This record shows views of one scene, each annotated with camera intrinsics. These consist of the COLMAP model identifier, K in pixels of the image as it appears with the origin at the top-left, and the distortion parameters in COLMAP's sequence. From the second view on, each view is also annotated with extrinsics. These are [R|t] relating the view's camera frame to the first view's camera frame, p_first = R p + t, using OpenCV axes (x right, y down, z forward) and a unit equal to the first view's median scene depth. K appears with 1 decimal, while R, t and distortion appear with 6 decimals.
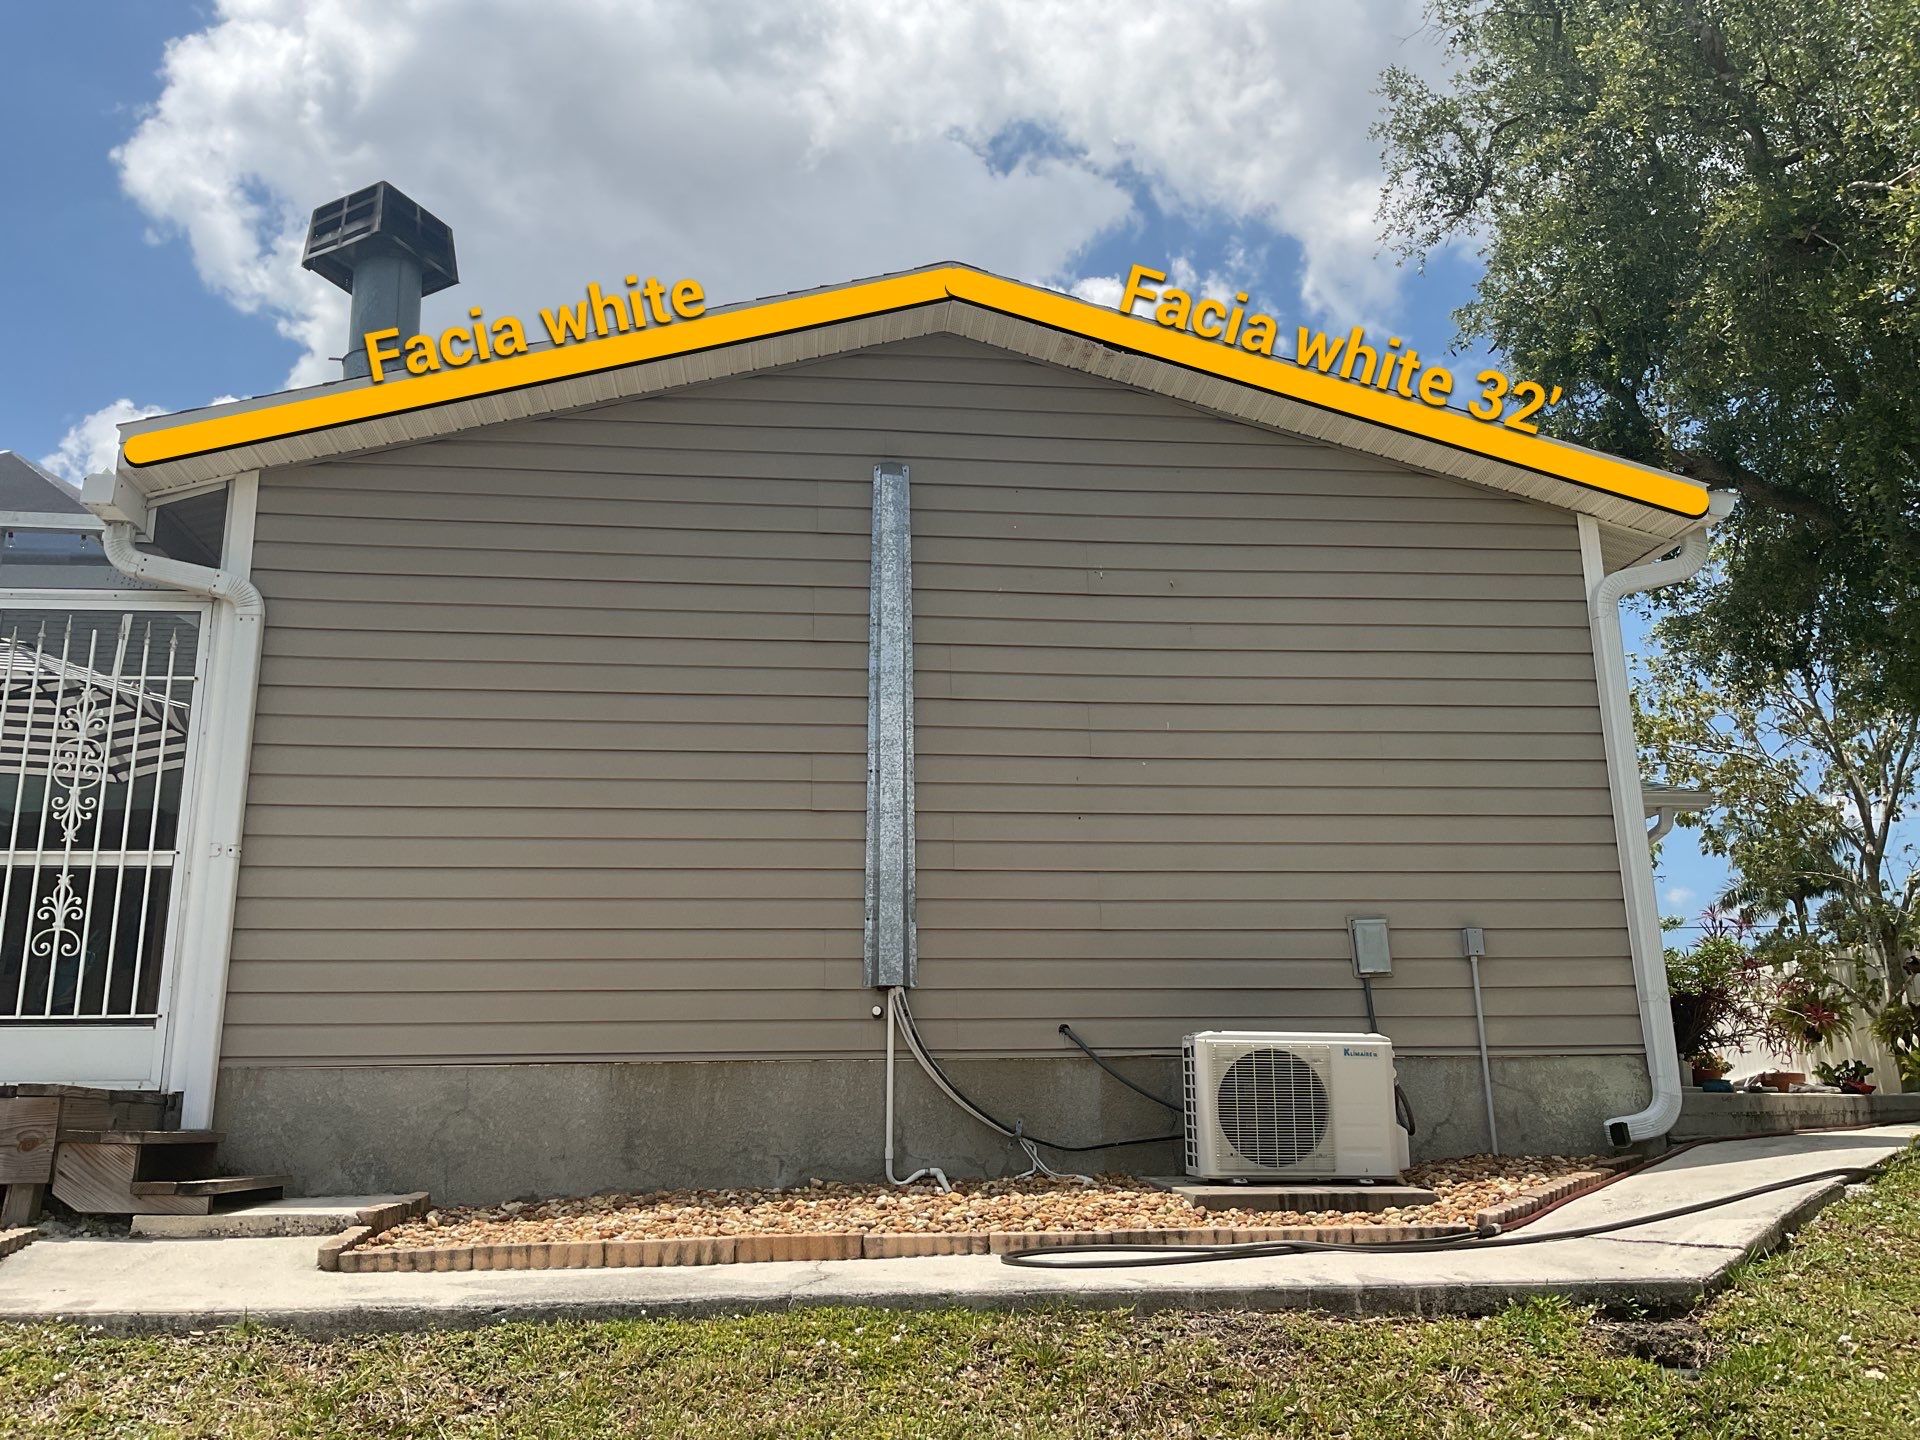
lens RADIAL K [[1602.1, 0, 971.8], [0, 1602.1, 725.4], [0, 0, 1]] dist [0.068041, -0.135051]
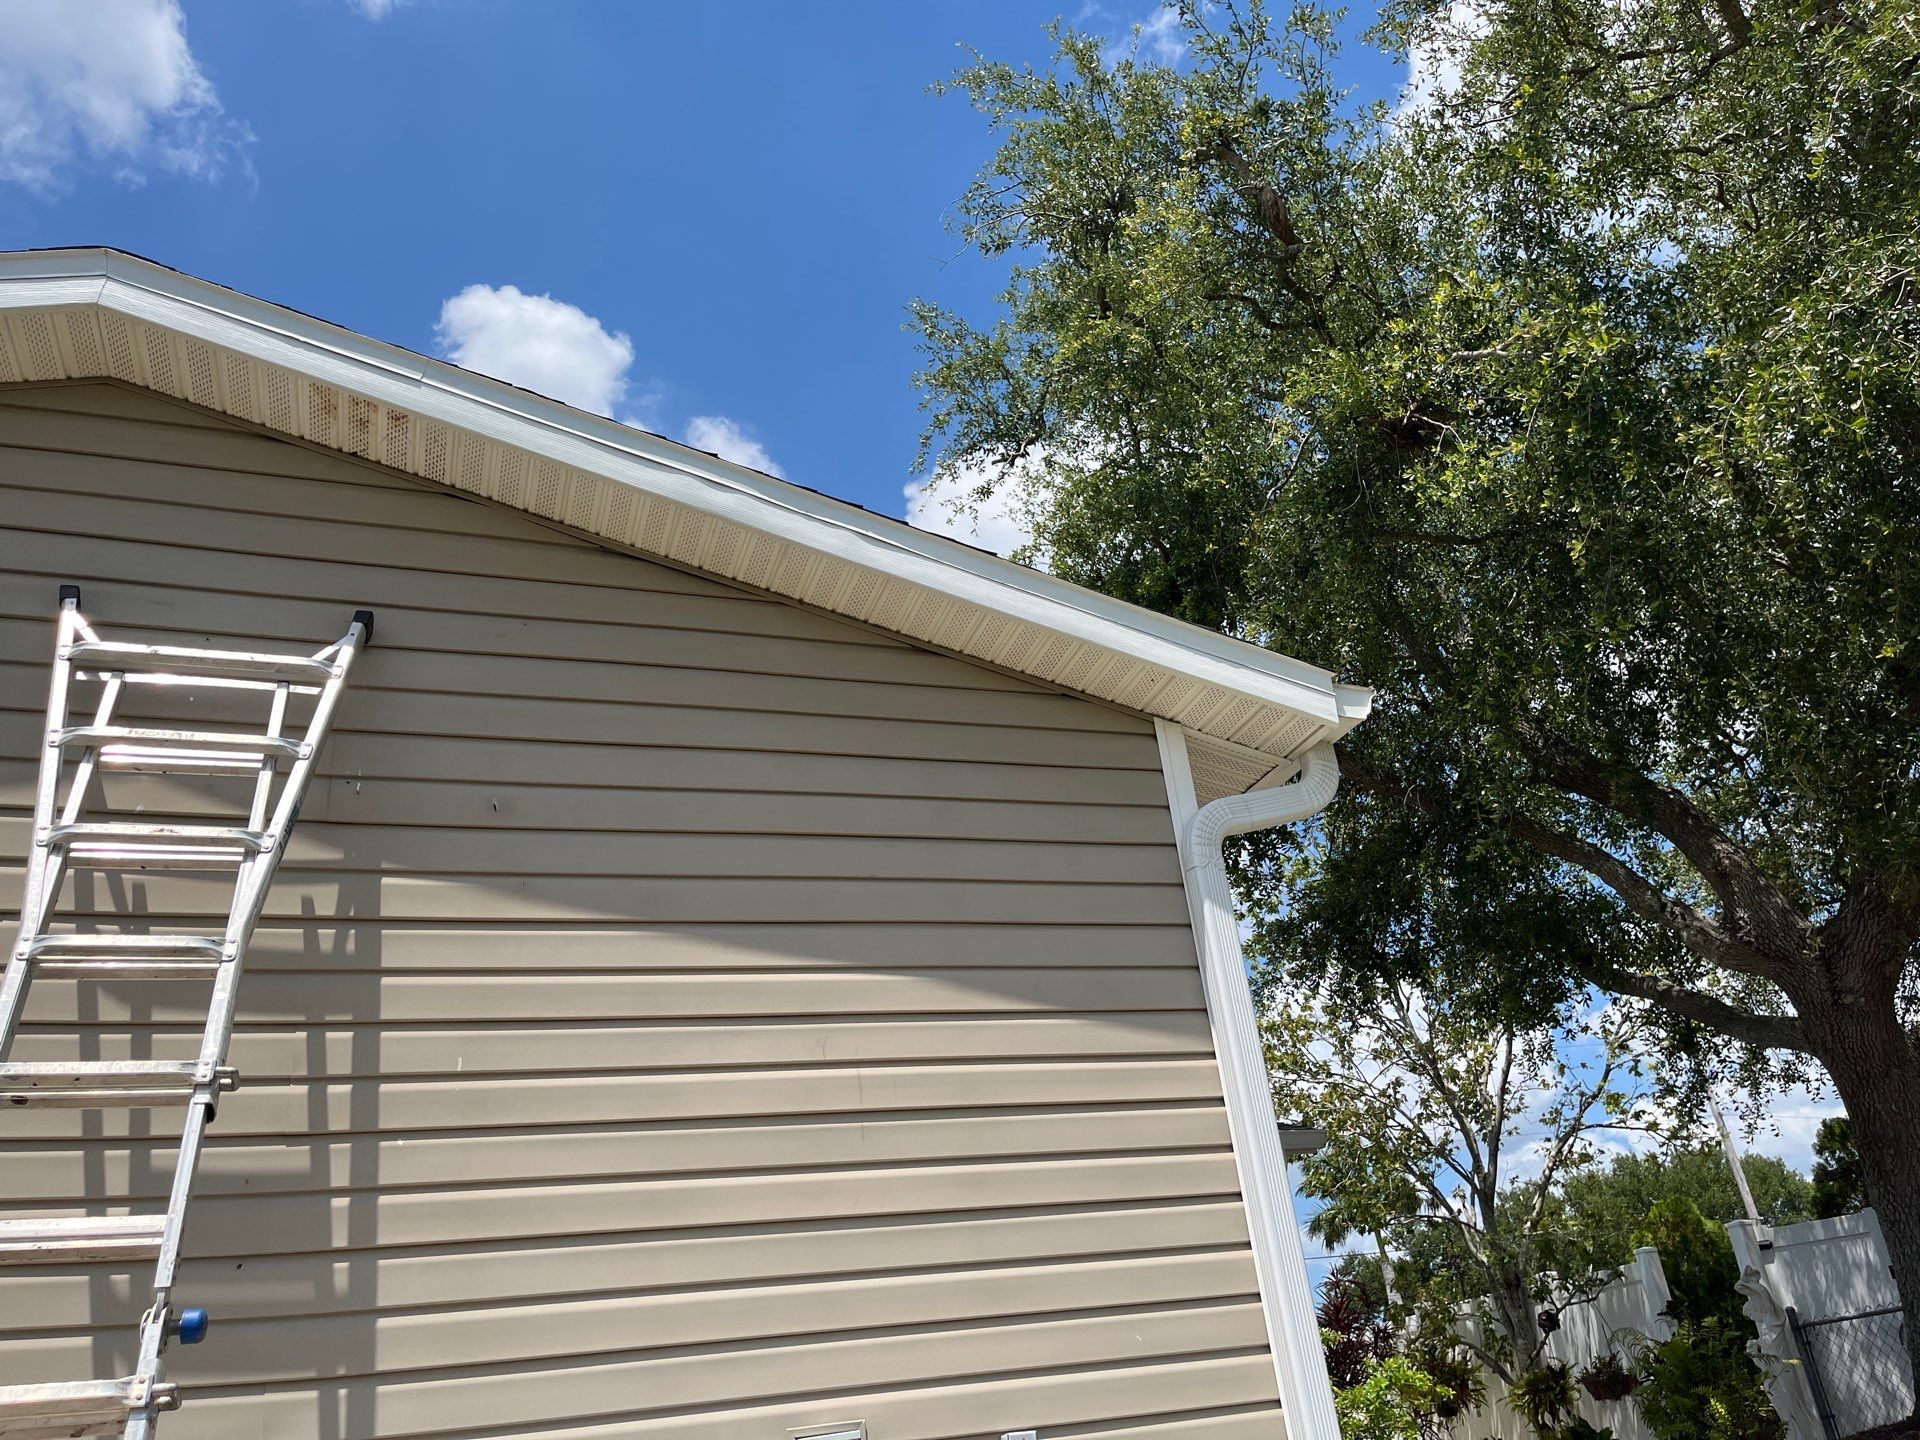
lens RADIAL K [[1462.6, 0, 972.9], [0, 1462.6, 727.6], [0, 0, 1]] dist [0.068712, -0.093967]
pose [[0.973903, 0.020356, 0.226048, 0.098208], [0.032082, 0.973622, -0.225901, 0.004717], [-0.224684, 0.227258, 0.947560, 0.263711]]
